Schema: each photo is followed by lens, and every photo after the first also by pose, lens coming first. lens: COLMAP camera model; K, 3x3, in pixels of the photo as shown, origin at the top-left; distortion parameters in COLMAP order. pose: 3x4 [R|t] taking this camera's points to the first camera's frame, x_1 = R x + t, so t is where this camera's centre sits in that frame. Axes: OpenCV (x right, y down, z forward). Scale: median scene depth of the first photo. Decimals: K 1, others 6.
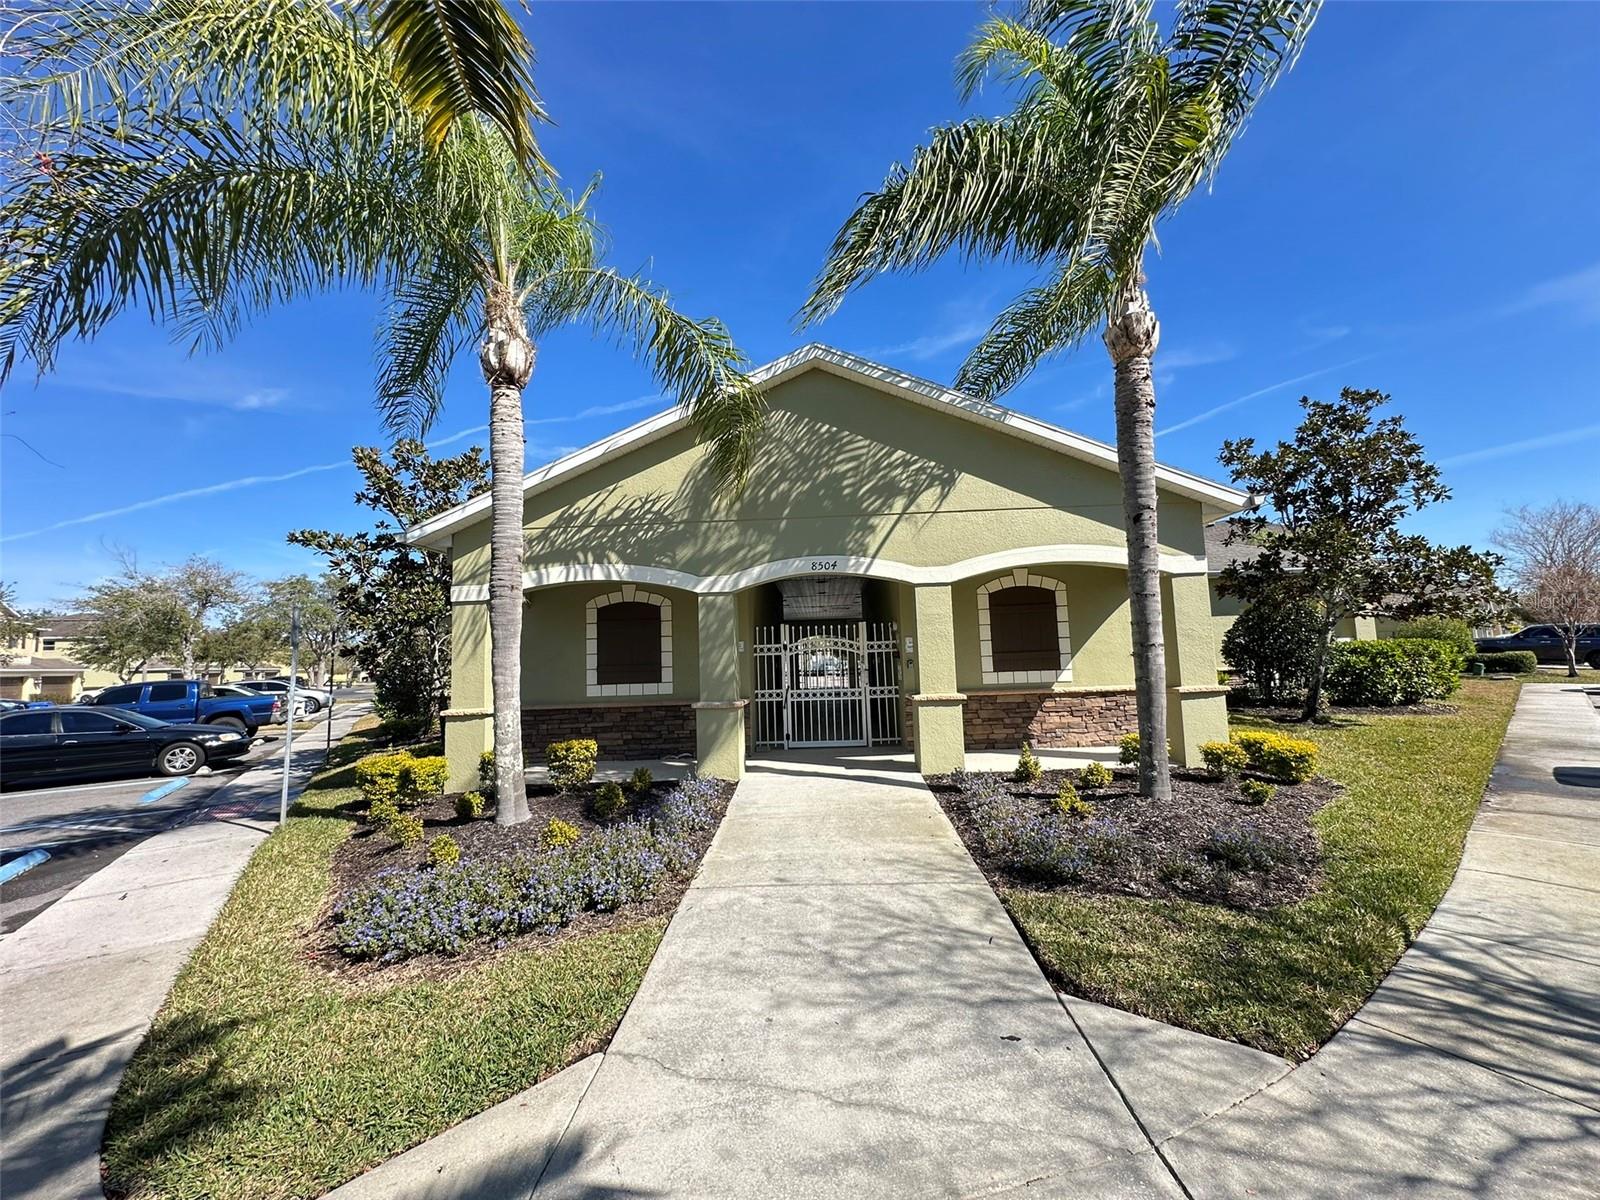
lens RADIAL K [[650.1, 0, 801.8], [0, 650.1, 604.6], [0, 0, 1]] dist [-0.003021, 0.000640]
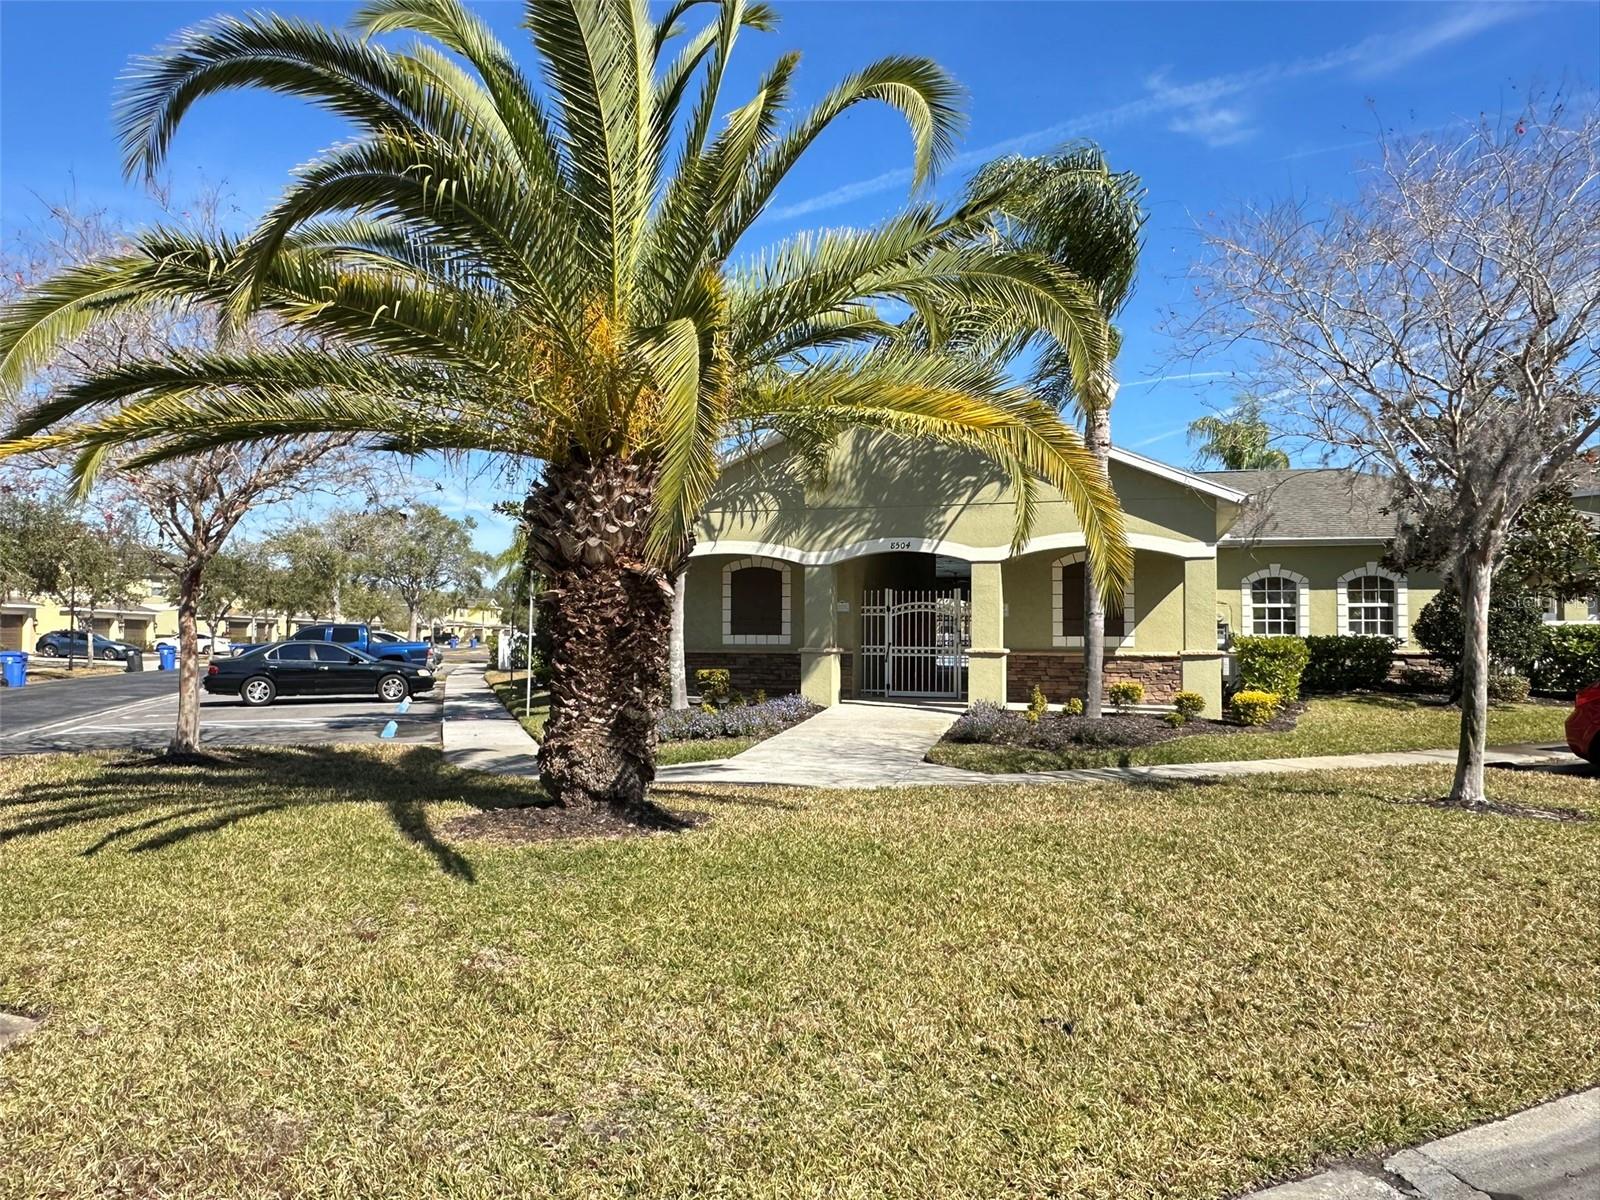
lens RADIAL K [[1076.3, 0, 797.8], [0, 1076.3, 602.9], [0, 0, 1]] dist [0.008516, 0.001873]
pose [[0.969167, 0.029763, -0.244600, 0.303391], [-0.015688, 0.998117, 0.059292, -0.058506], [0.245904, -0.053626, 0.967810, -0.934090]]
